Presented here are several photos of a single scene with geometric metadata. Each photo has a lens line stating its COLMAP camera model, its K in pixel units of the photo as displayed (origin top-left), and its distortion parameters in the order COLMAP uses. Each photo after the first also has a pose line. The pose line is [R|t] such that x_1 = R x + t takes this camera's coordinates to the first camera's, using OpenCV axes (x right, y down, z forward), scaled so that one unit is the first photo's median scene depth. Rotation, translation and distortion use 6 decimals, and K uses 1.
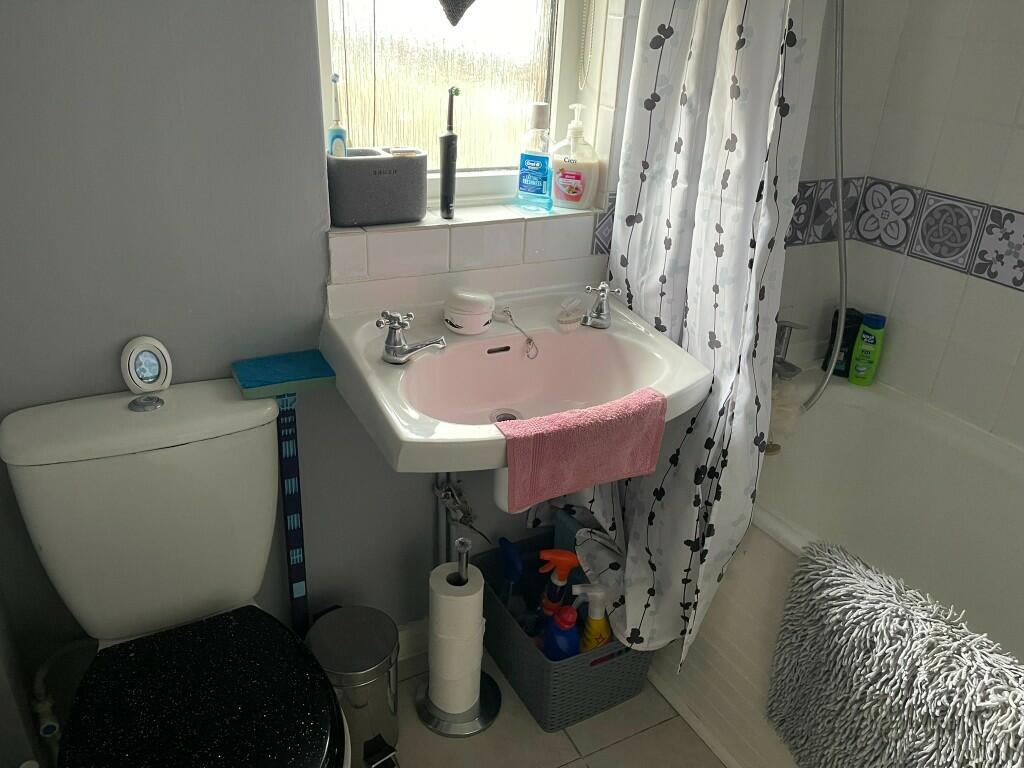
lens RADIAL K [[748.6, 0, 514.4], [0, 748.6, 382.8], [0, 0, 1]] dist [0.081059, -0.115725]
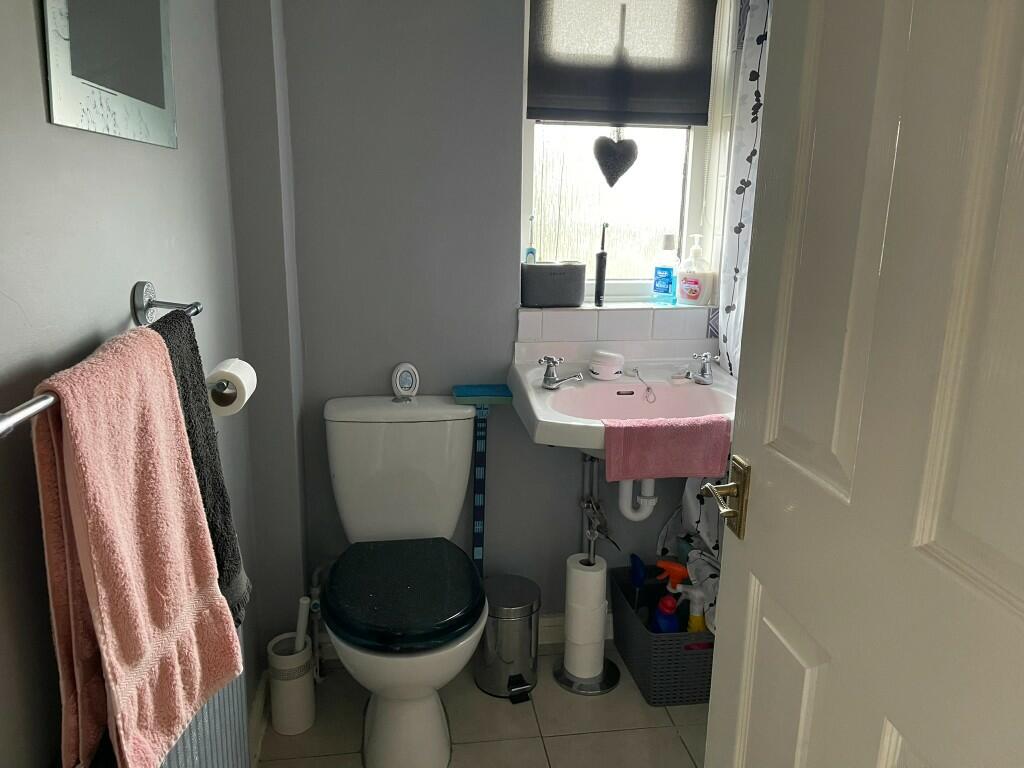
lens RADIAL K [[748.6, 0, 514.4], [0, 748.6, 382.8], [0, 0, 1]] dist [0.081059, -0.115725]
pose [[0.944358, 0.039494, -0.326539, 0.241874], [-0.112794, 0.971451, -0.208710, 0.255782], [0.308974, 0.233928, 0.921853, -0.386746]]
